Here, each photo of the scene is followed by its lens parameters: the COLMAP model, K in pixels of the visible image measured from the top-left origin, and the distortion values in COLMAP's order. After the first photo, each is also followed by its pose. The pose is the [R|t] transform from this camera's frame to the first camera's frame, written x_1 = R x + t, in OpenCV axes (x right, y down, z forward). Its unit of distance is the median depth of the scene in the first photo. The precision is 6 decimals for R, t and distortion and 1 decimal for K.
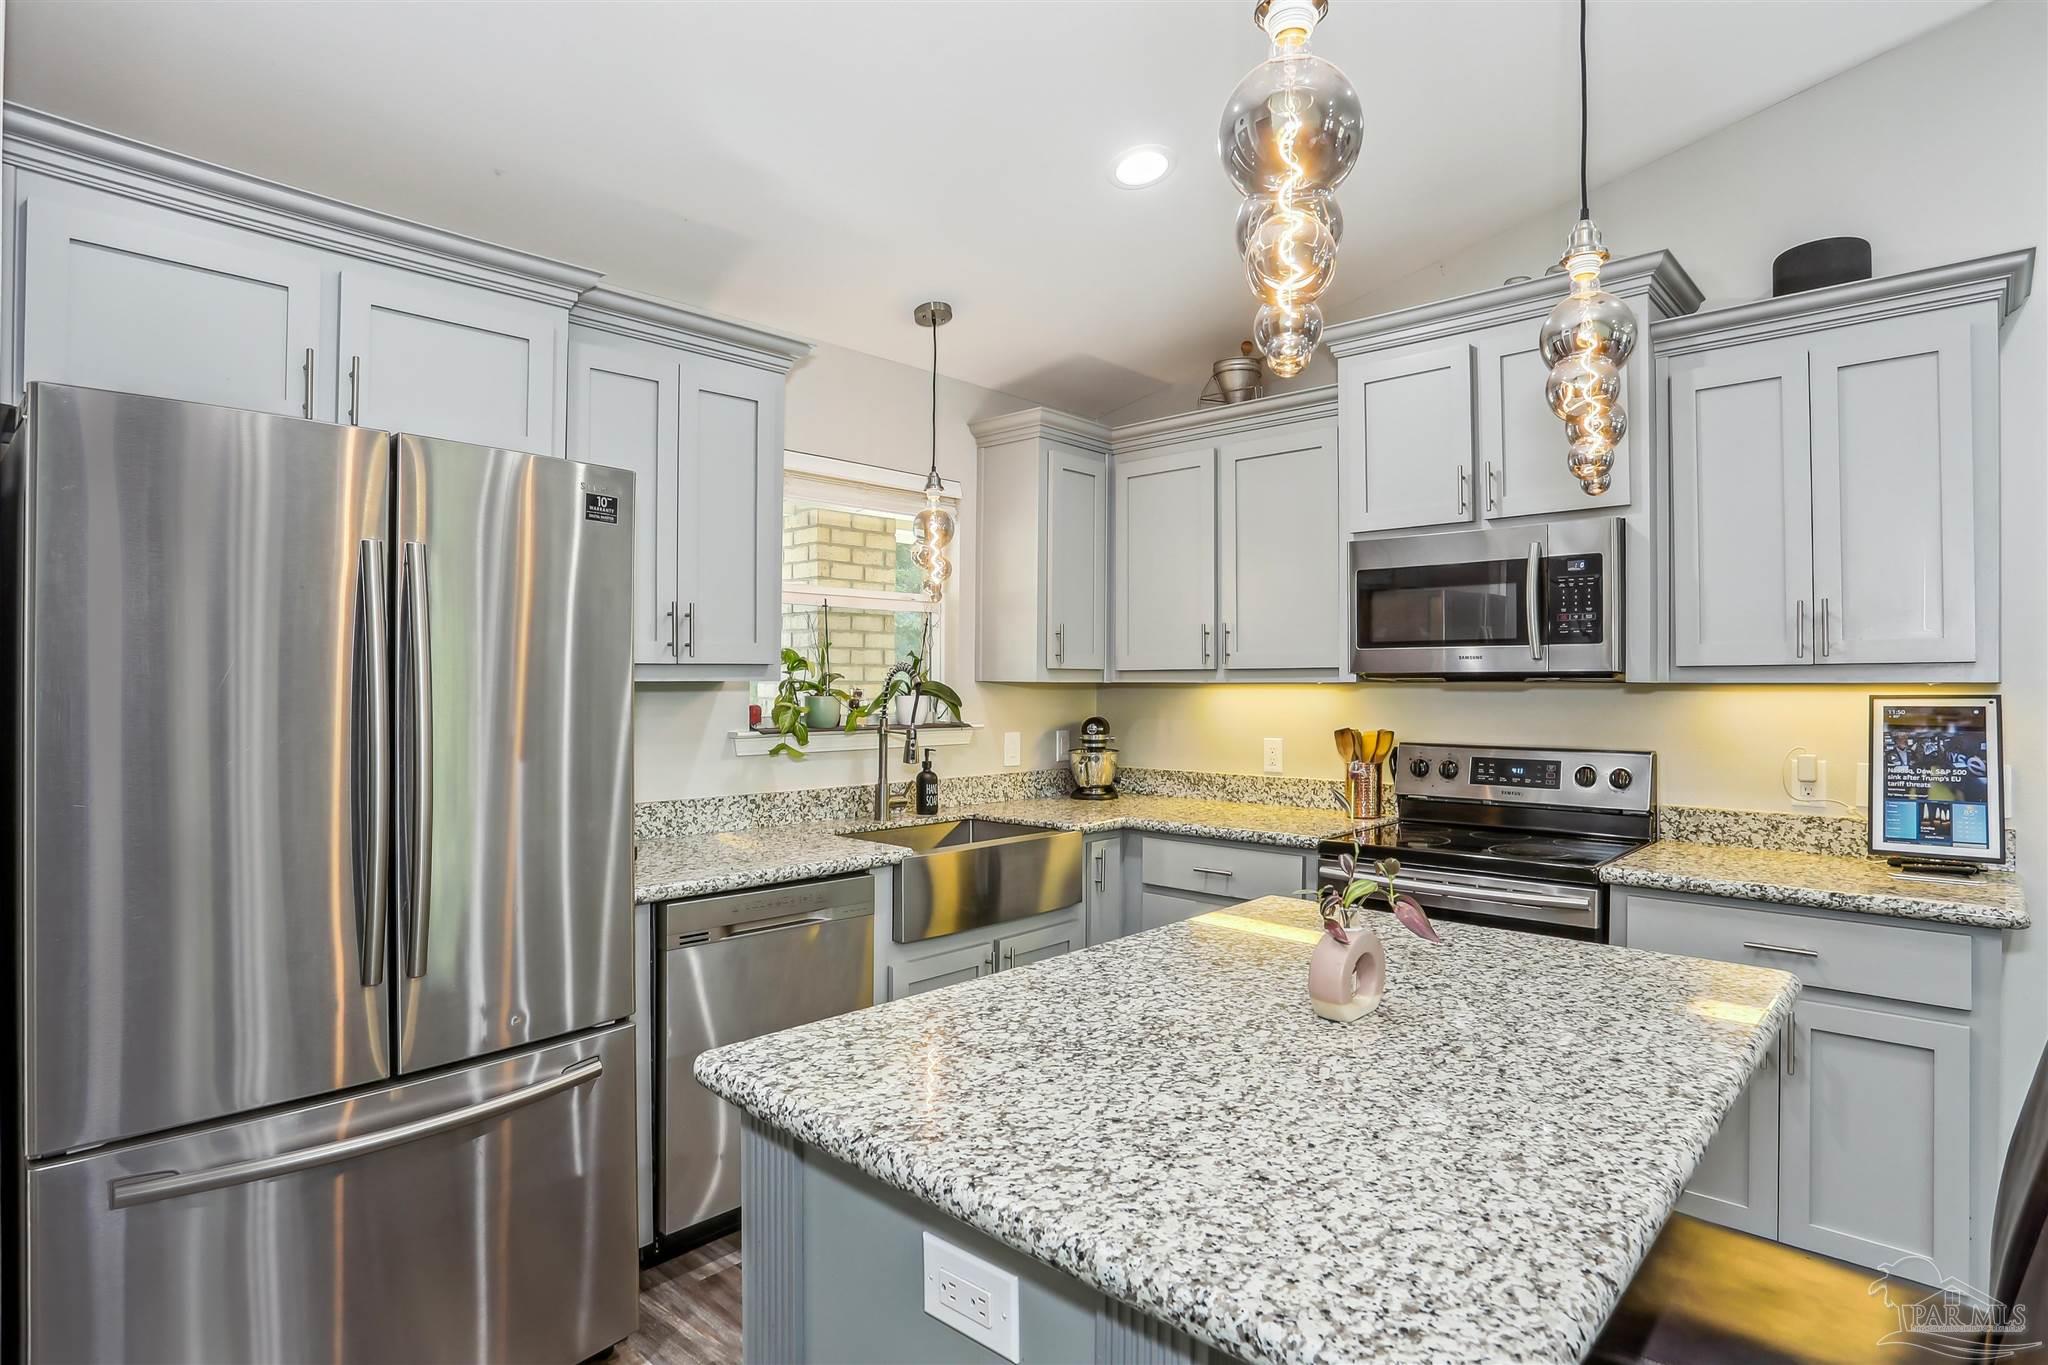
lens RADIAL K [[1039.7, 0, 1081.0], [0, 1039.7, 677.7], [0, 0, 1]] dist [-0.034598, -0.001506]
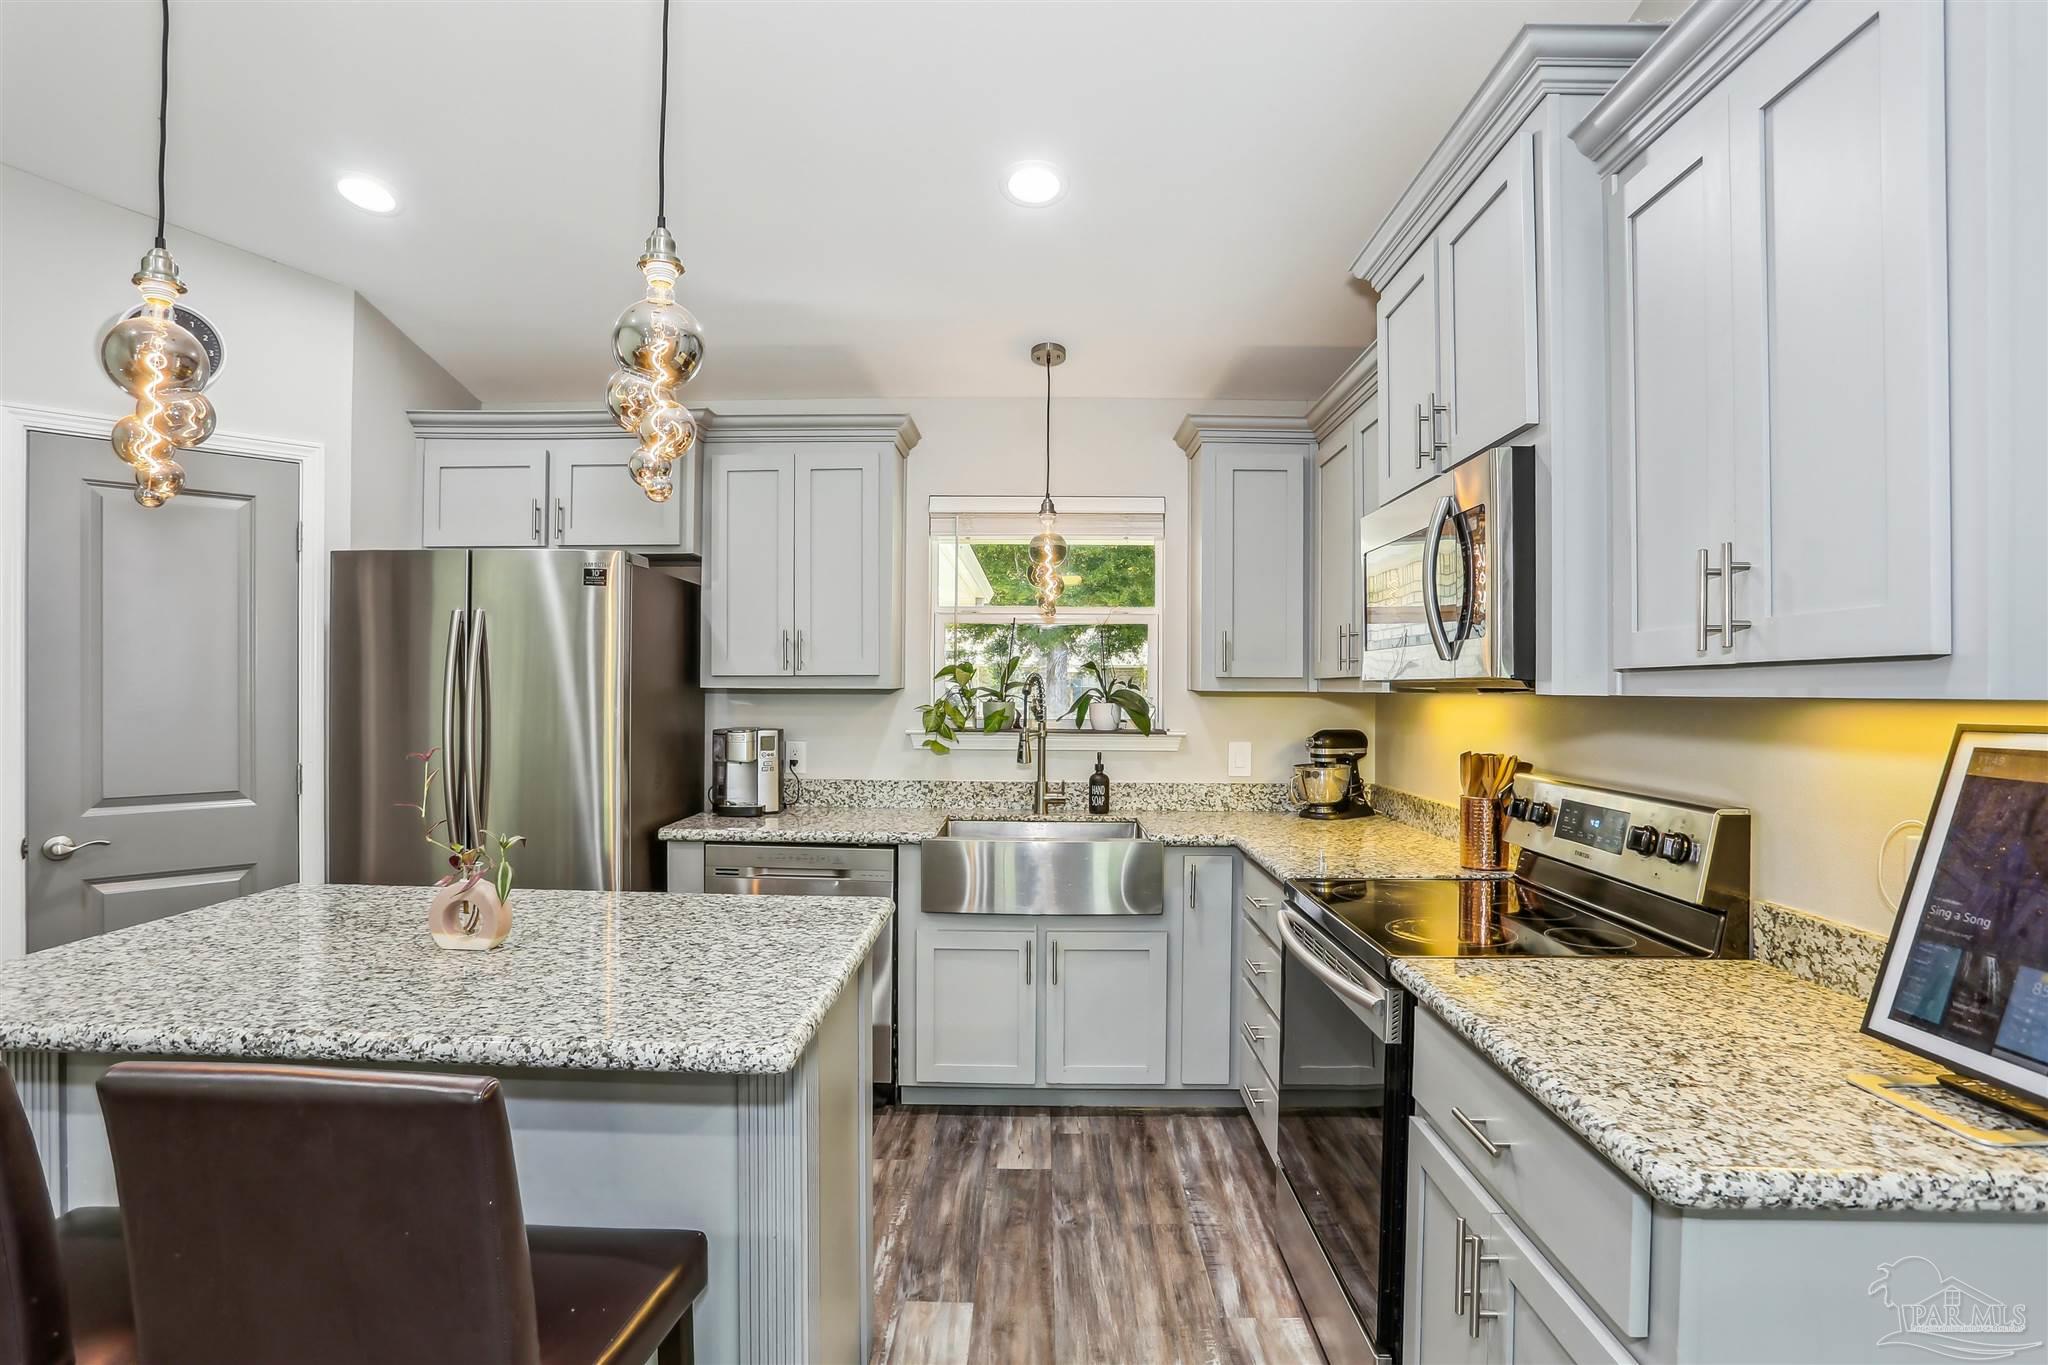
lens RADIAL K [[1039.7, 0, 1031.0], [0, 1039.7, 686.7], [0, 0, 1]] dist [-0.034598, -0.001506]
pose [[0.657761, 0.000738, -0.753226, 0.709397], [0.003140, 0.999988, 0.003721, -0.003437], [0.753220, -0.004812, 0.657751, 0.286092]]
